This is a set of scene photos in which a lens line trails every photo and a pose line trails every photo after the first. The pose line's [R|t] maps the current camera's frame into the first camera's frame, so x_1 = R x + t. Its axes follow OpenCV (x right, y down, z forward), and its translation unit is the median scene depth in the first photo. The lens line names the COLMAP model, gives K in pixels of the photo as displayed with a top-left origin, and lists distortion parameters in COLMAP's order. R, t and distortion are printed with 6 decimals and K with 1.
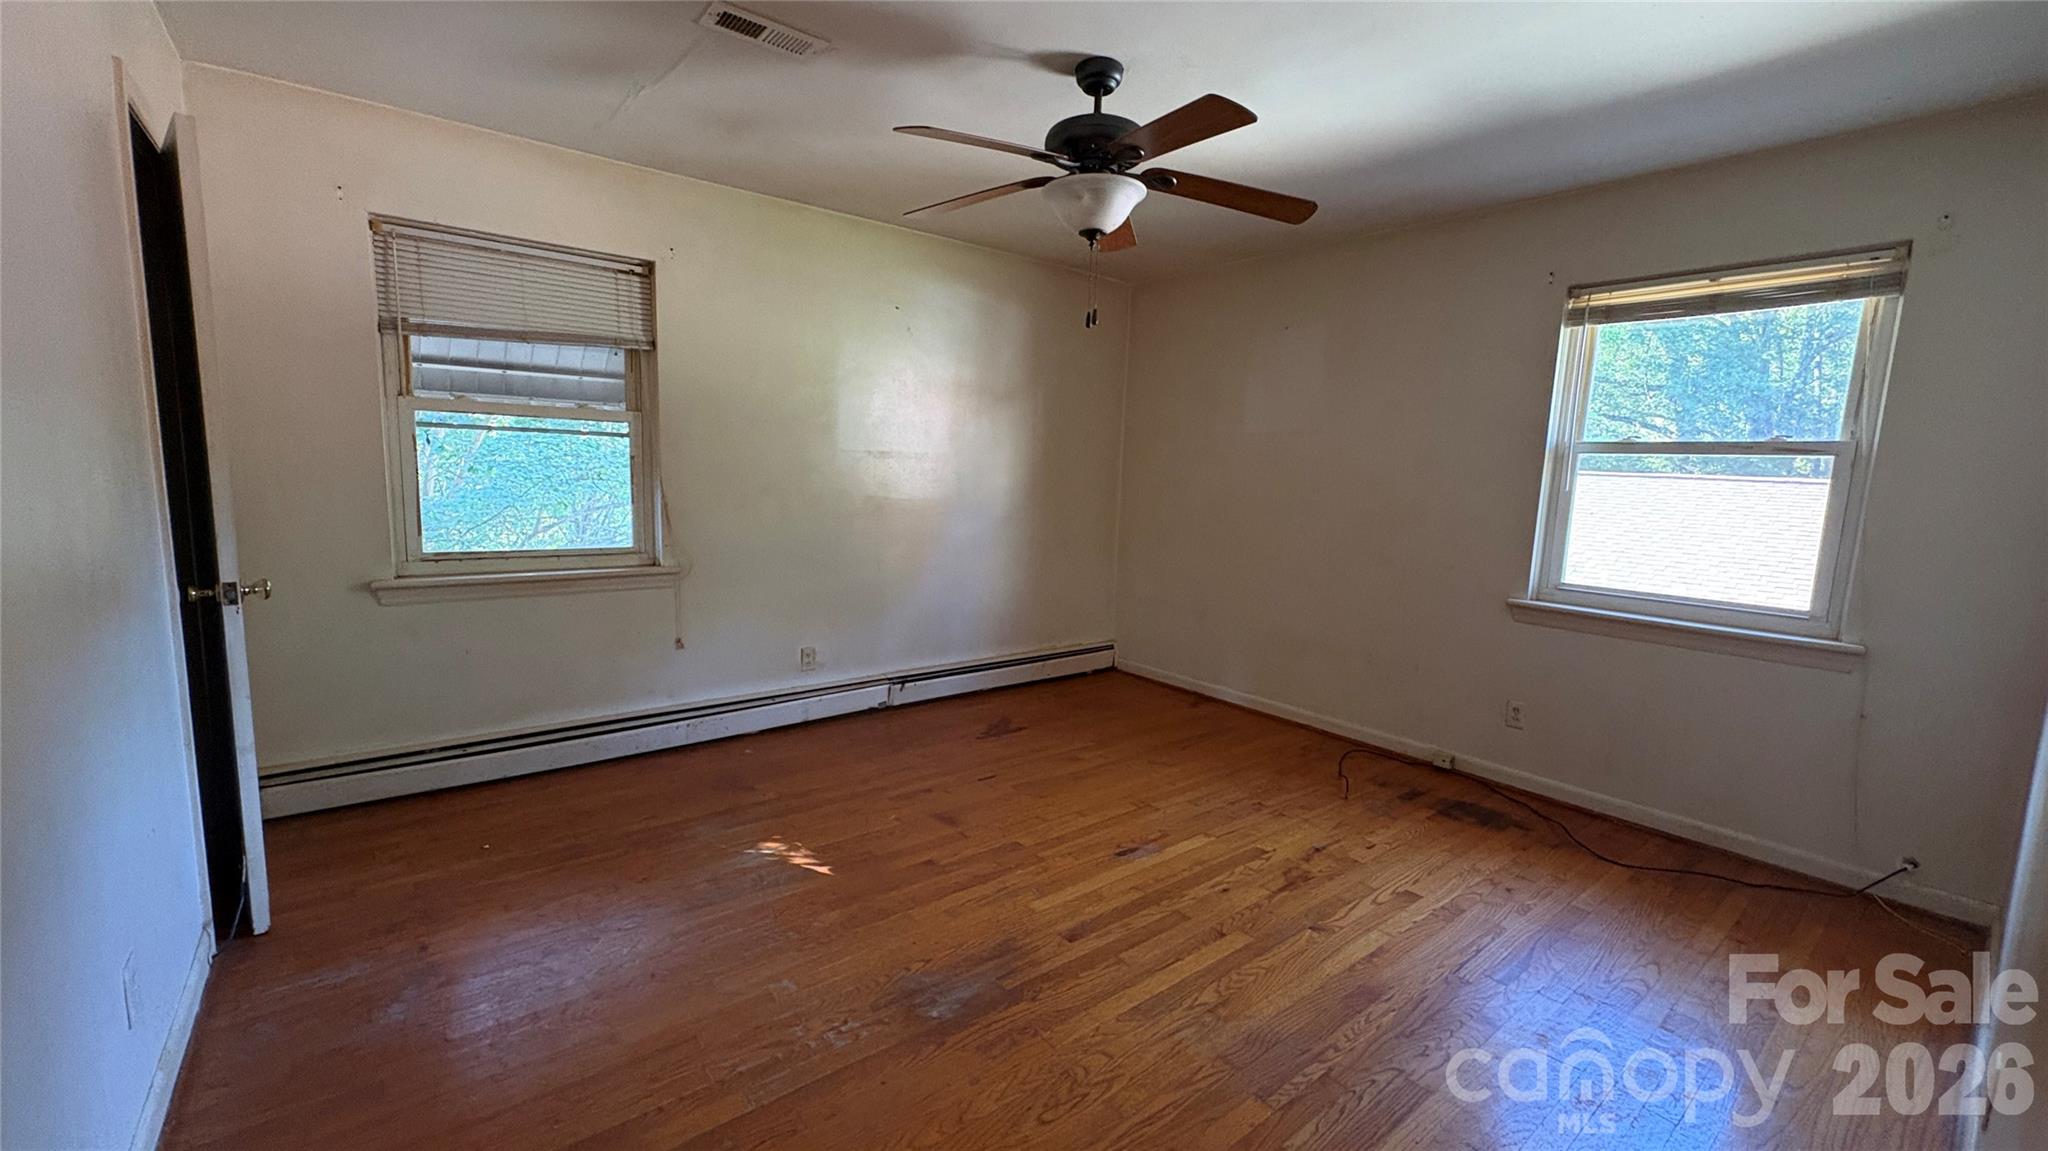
lens RADIAL K [[814.0, 0, 1019.5], [0, 814.0, 575.8], [0, 0, 1]] dist [0.005130, -0.003779]
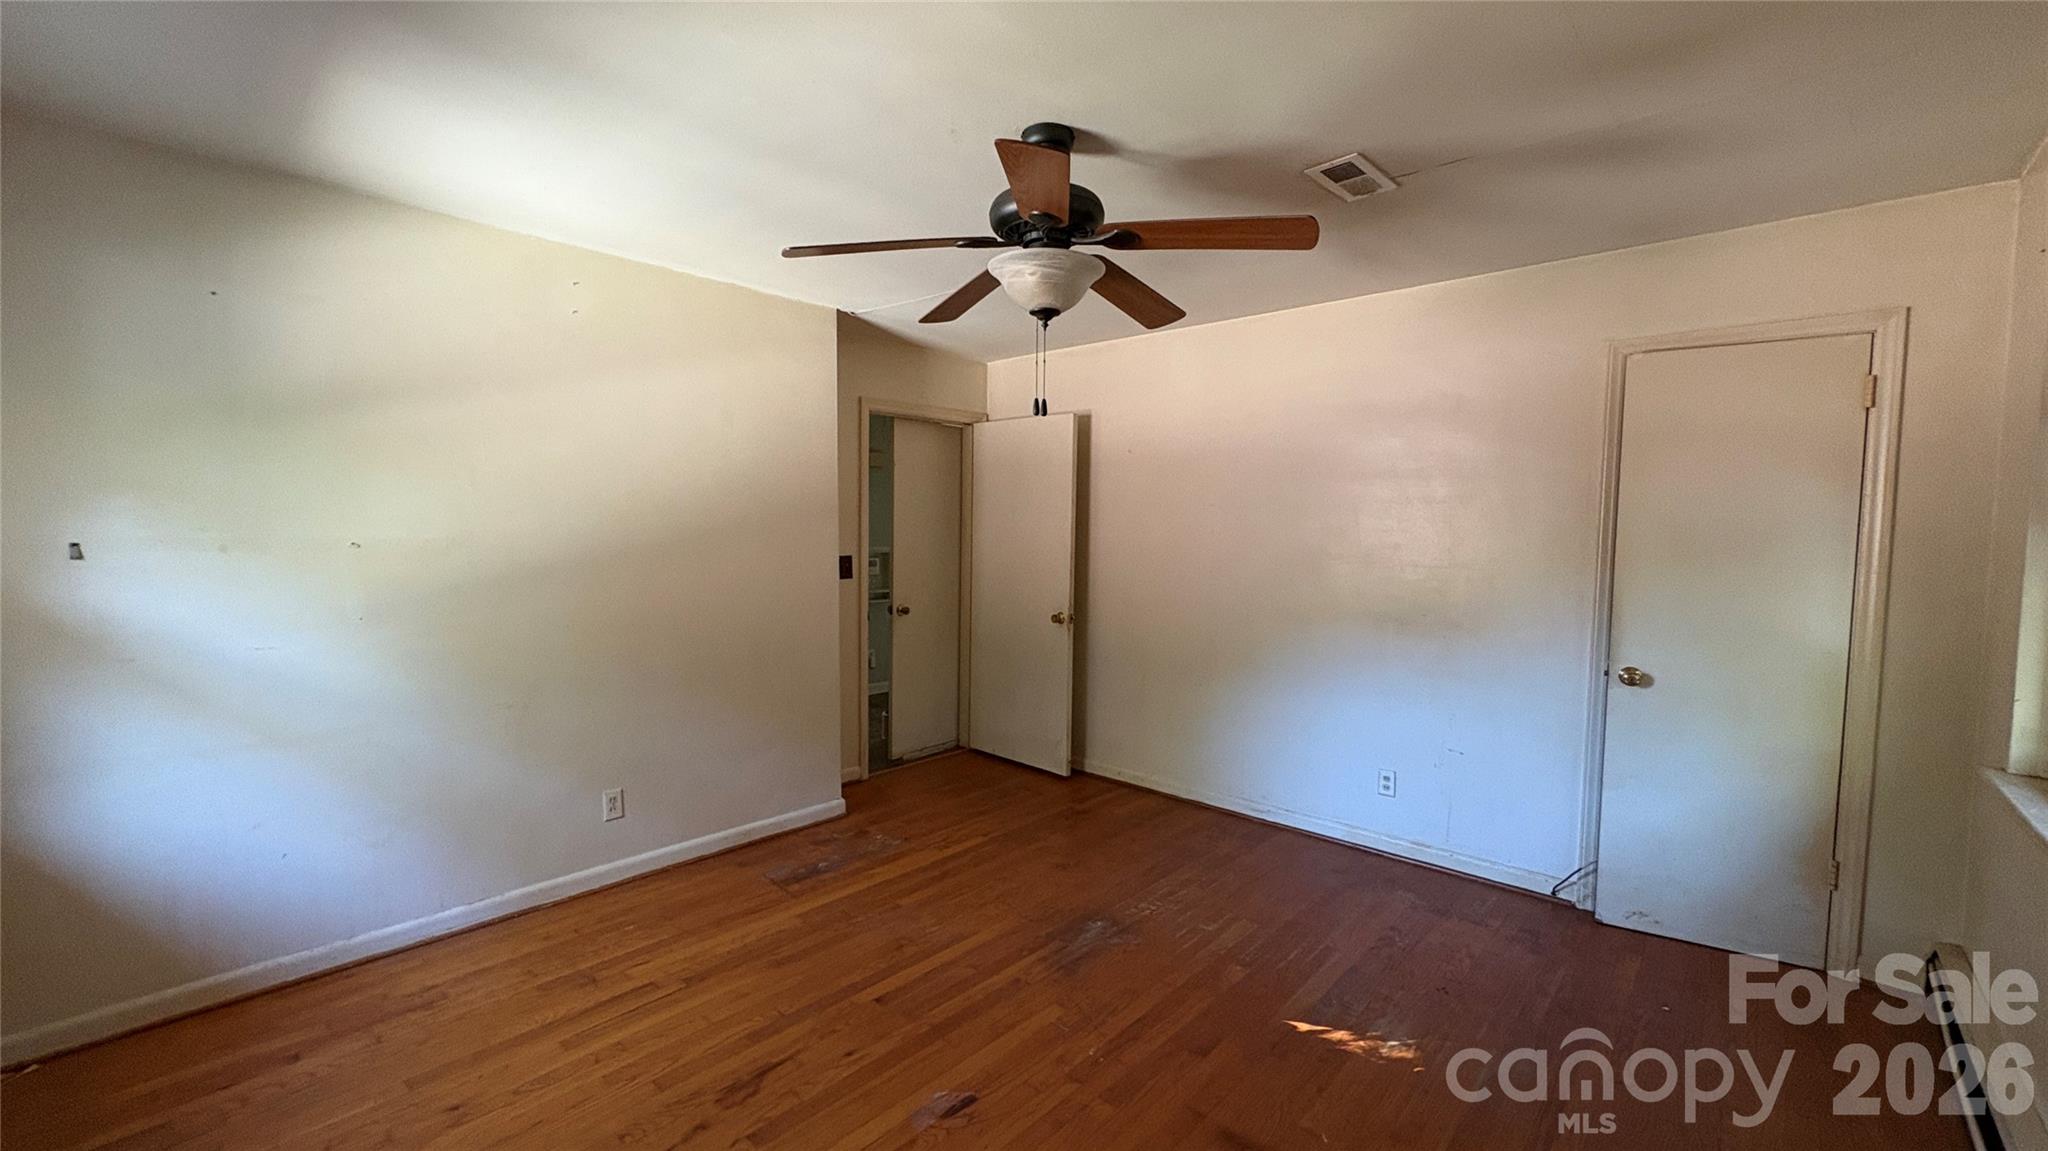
lens RADIAL K [[814.0, 0, 1019.5], [0, 814.0, 575.8], [0, 0, 1]] dist [0.005130, -0.003779]
pose [[-0.987332, -0.029337, -0.155933, 0.229141], [-0.058375, 0.980992, 0.185060, -0.283860], [0.147540, 0.191819, -0.970277, 1.799898]]
